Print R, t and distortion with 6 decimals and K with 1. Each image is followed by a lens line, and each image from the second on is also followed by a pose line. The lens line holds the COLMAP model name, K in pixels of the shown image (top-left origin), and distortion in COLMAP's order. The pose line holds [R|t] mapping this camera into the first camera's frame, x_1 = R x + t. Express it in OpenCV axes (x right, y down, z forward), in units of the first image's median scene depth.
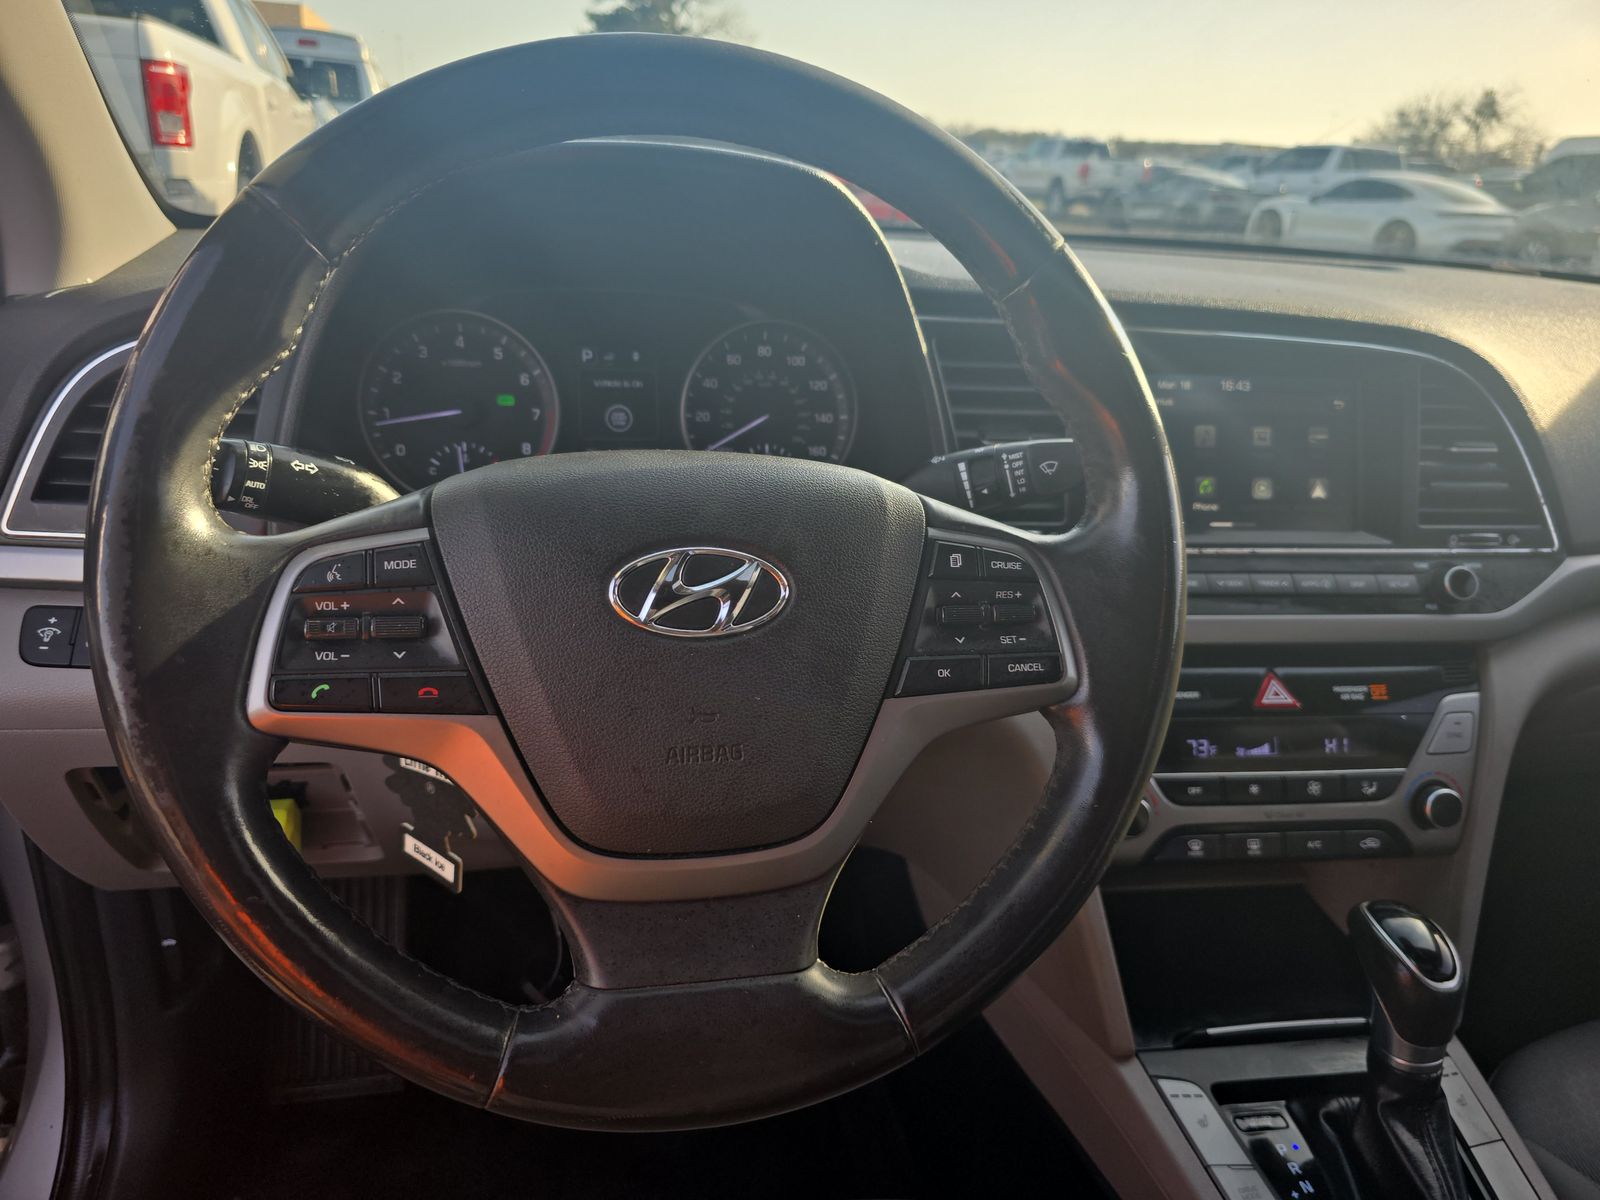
lens RADIAL K [[1082.2, 0, 802.9], [0, 1082.2, 608.1], [0, 0, 1]] dist [0.030052, -0.028911]
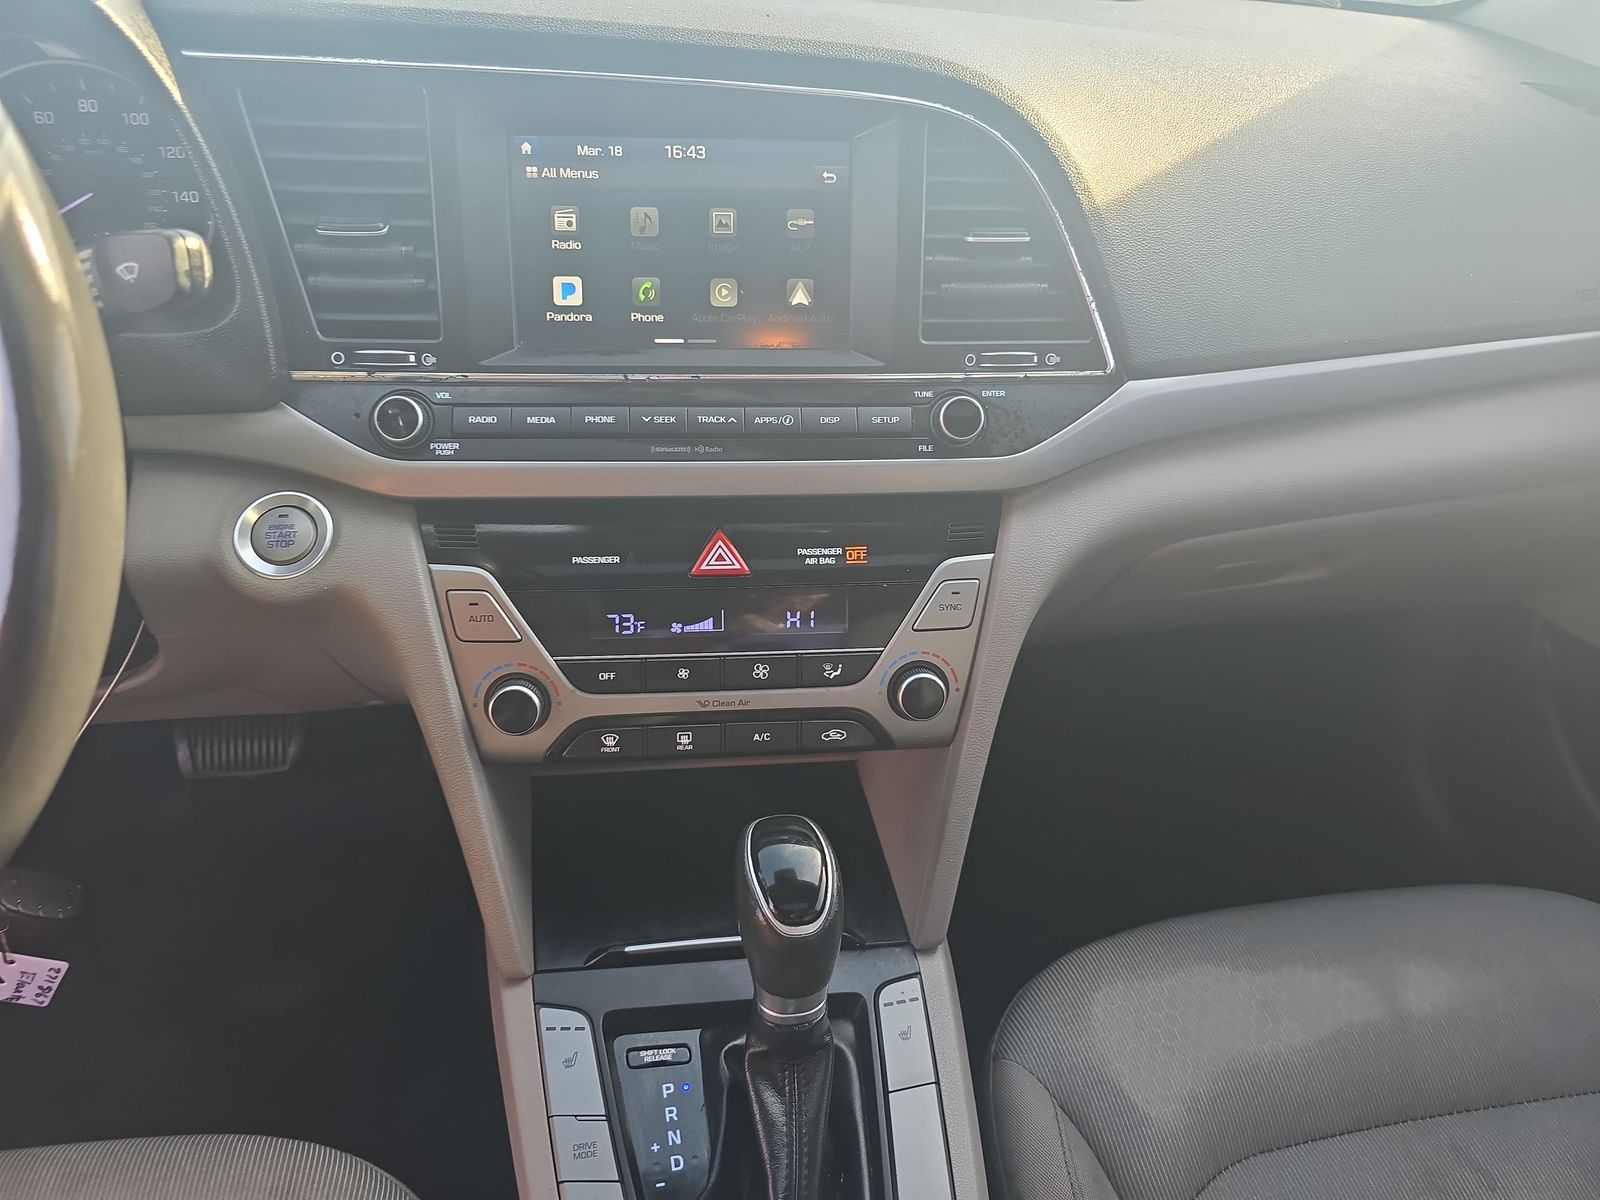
lens RADIAL K [[1082.2, 0, 800.2], [0, 1082.2, 592.1], [0, 0, 1]] dist [0.030052, -0.028911]
pose [[0.999582, 0.005131, -0.028460, 0.506467], [0.000052, 0.983809, 0.179221, -0.038848], [0.028919, -0.179147, 0.983397, 0.204048]]
